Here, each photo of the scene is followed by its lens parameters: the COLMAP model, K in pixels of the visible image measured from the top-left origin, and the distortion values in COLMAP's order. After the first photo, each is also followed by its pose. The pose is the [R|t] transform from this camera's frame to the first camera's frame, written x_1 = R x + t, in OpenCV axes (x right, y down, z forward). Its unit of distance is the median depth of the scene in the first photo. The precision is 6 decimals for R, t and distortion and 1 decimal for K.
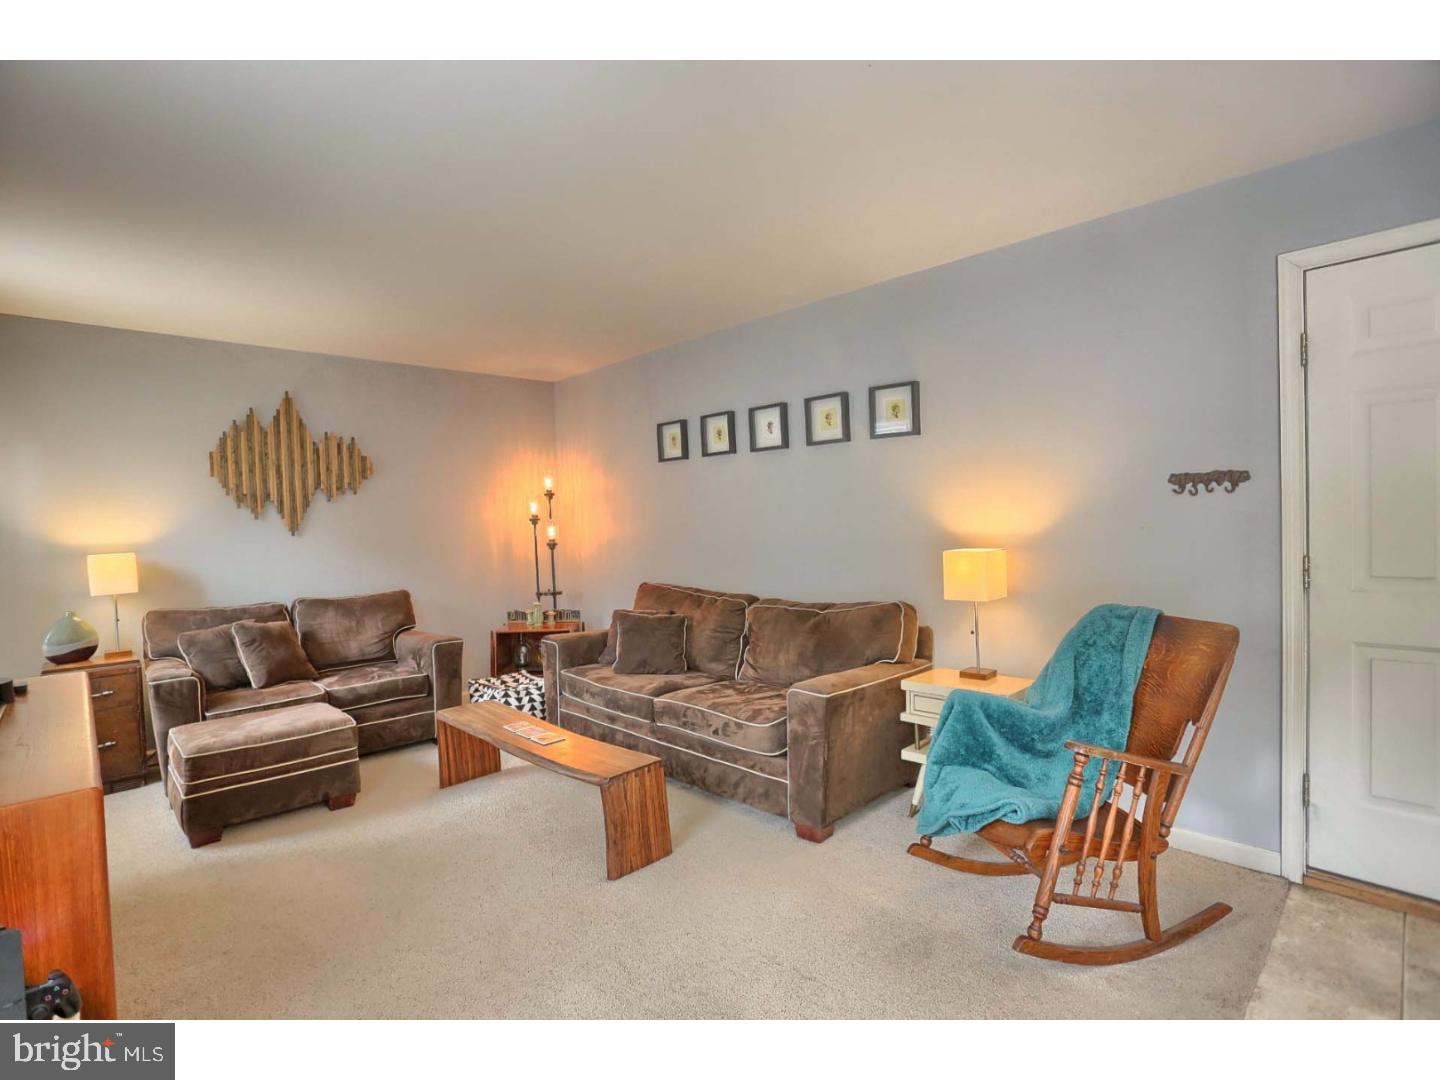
lens RADIAL K [[698.8, 0, 702.7], [0, 698.8, 540.2], [0, 0, 1]] dist [-0.073791, 0.032181]
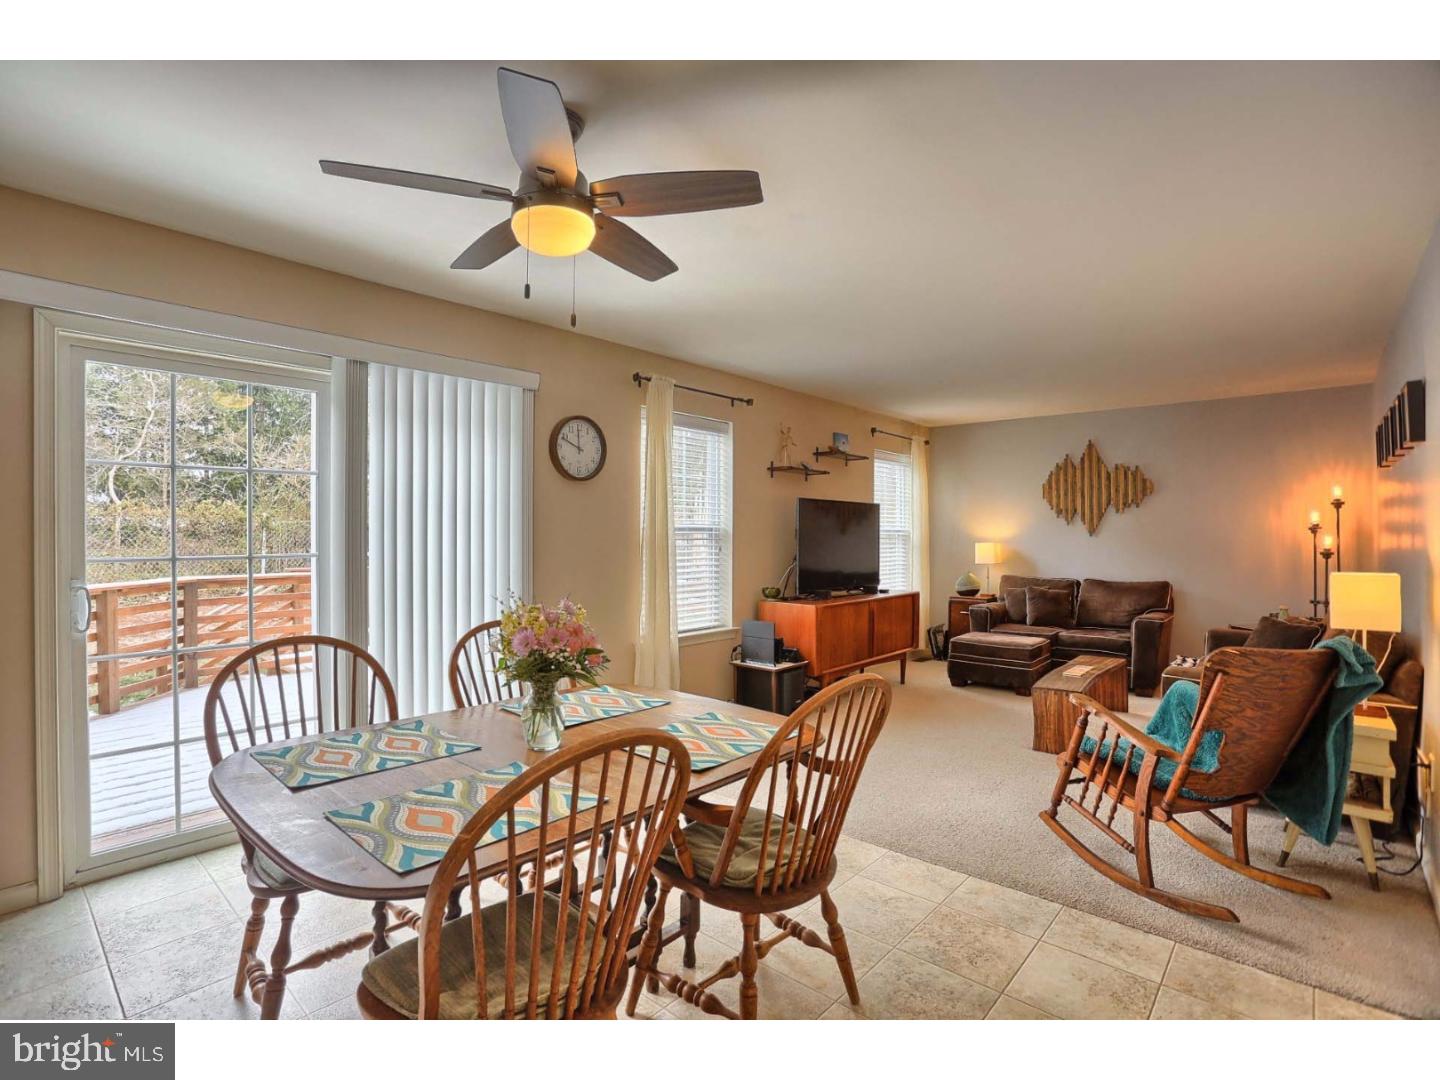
lens RADIAL K [[698.8, 0, 702.7], [0, 698.8, 540.2], [0, 0, 1]] dist [-0.073791, 0.032181]
pose [[0.079207, 0.036368, -0.996195, 0.854159], [-0.030838, 0.998945, 0.034017, -0.023606], [0.996381, 0.028027, 0.080245, 0.037917]]
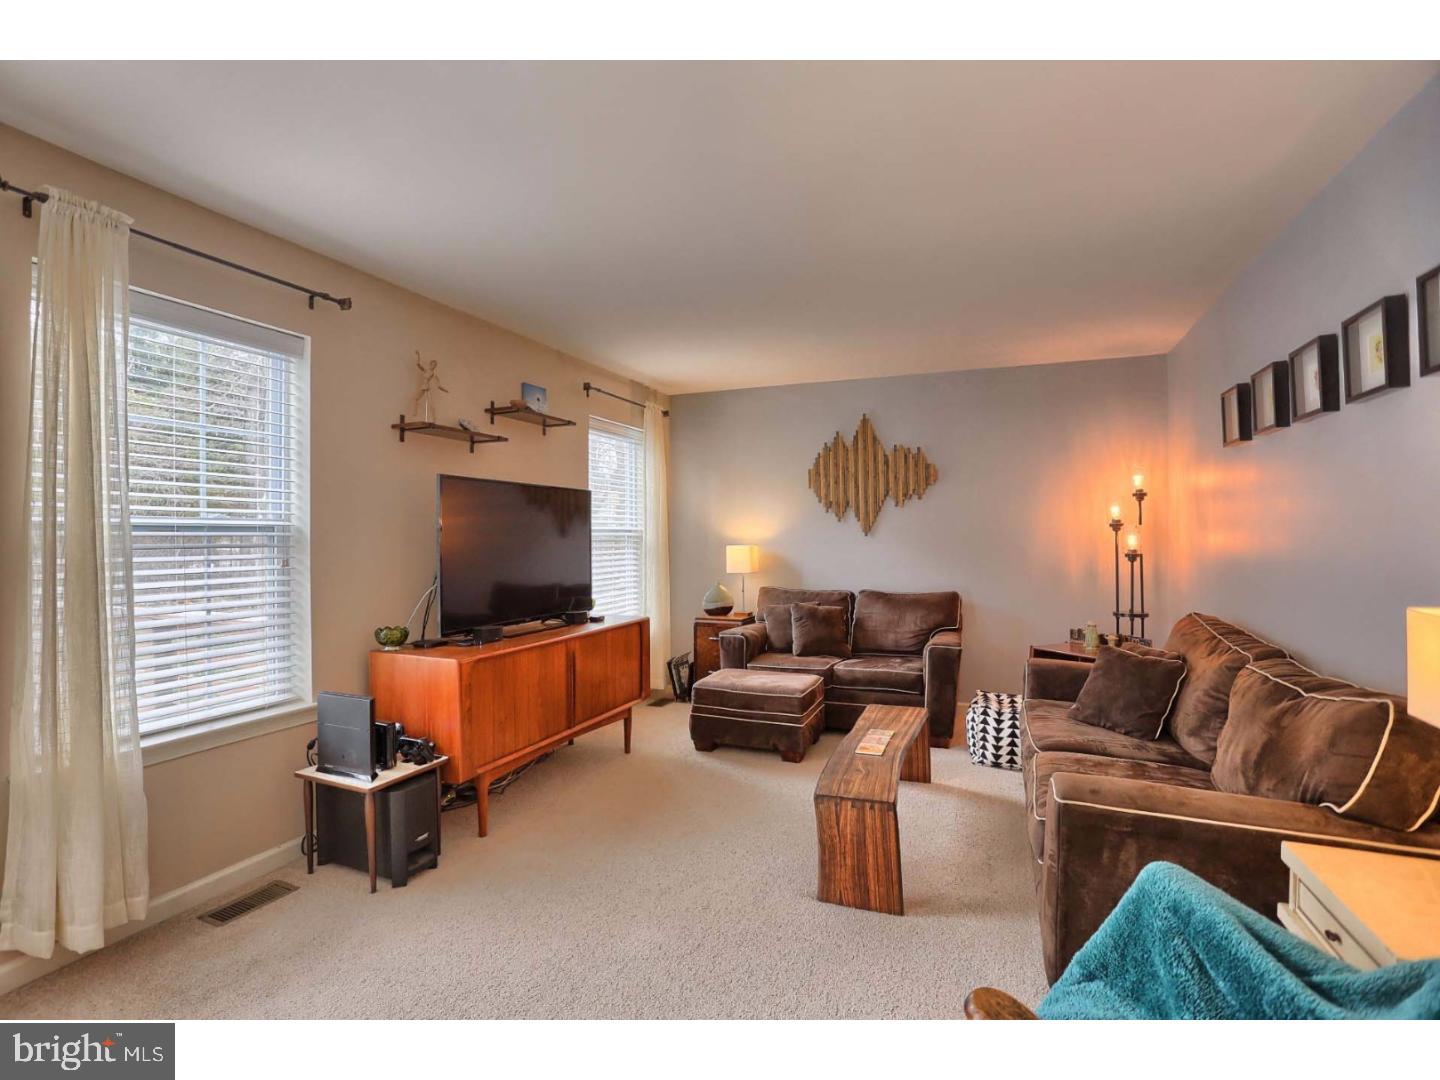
lens RADIAL K [[698.8, 0, 702.7], [0, 698.8, 540.2], [0, 0, 1]] dist [-0.073791, 0.032181]
pose [[0.399655, 0.032204, -0.916100, 0.403060], [-0.031403, 0.999277, 0.021428, -0.016806], [0.916128, 0.020205, 0.400377, 0.271864]]
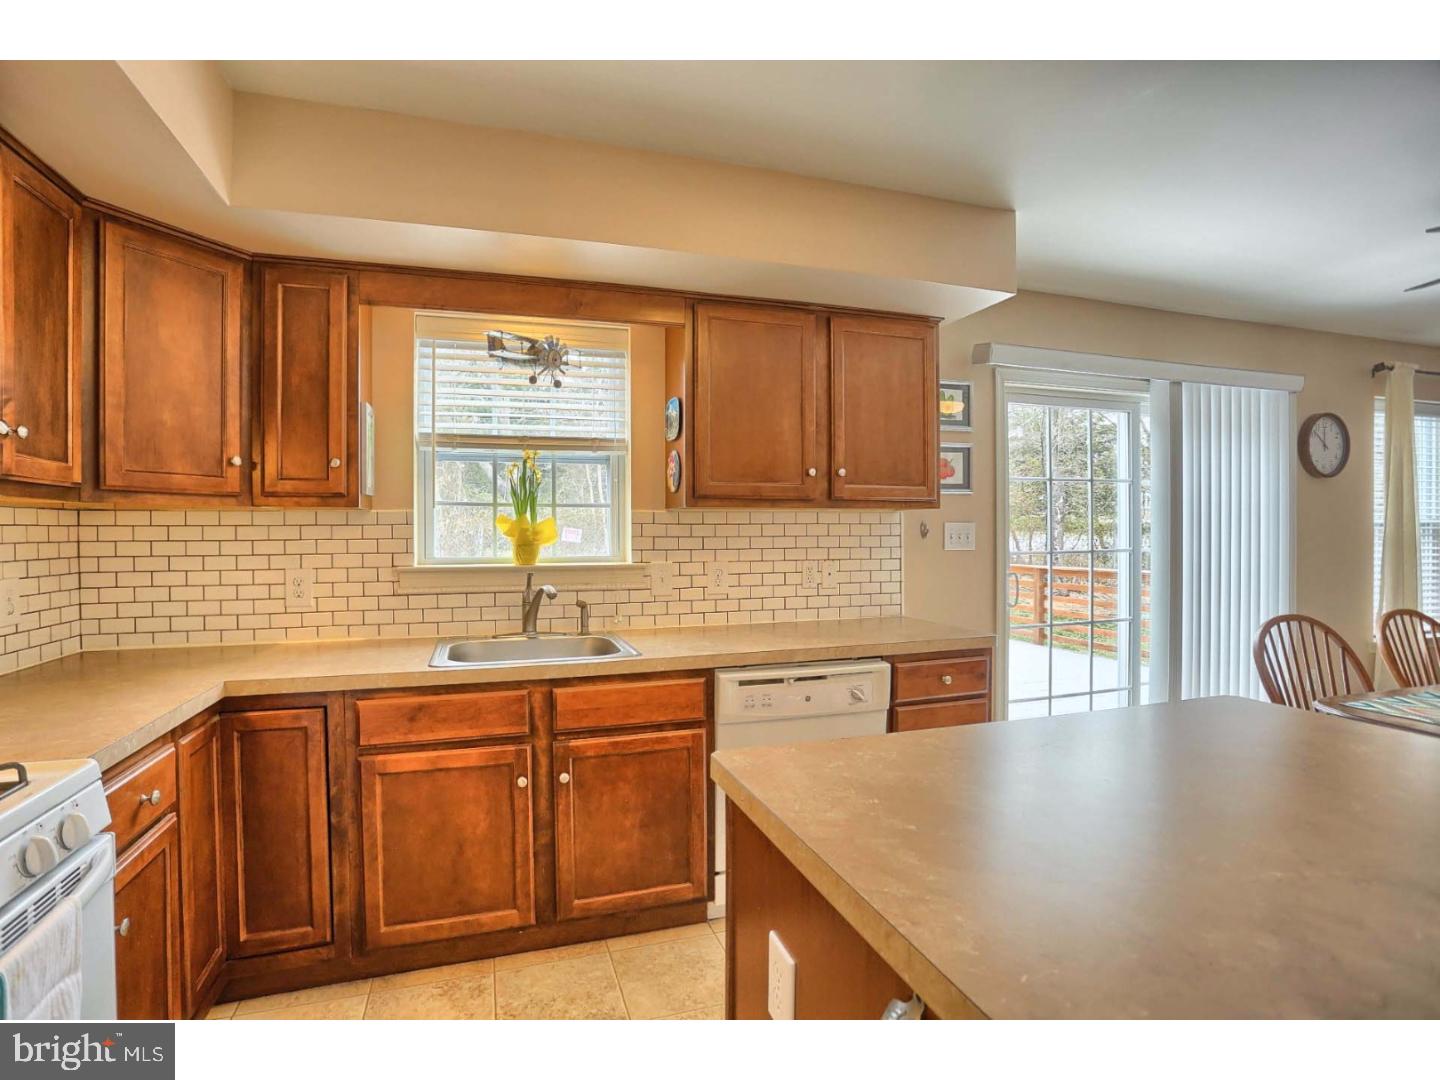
lens RADIAL K [[698.8, 0, 702.7], [0, 698.8, 540.2], [0, 0, 1]] dist [-0.073791, 0.032181]
pose [[-0.430094, 0.039267, -0.901930, 1.101306], [-0.006357, 0.998897, 0.046520, -0.018288], [0.902762, 0.025742, -0.429370, -0.439865]]
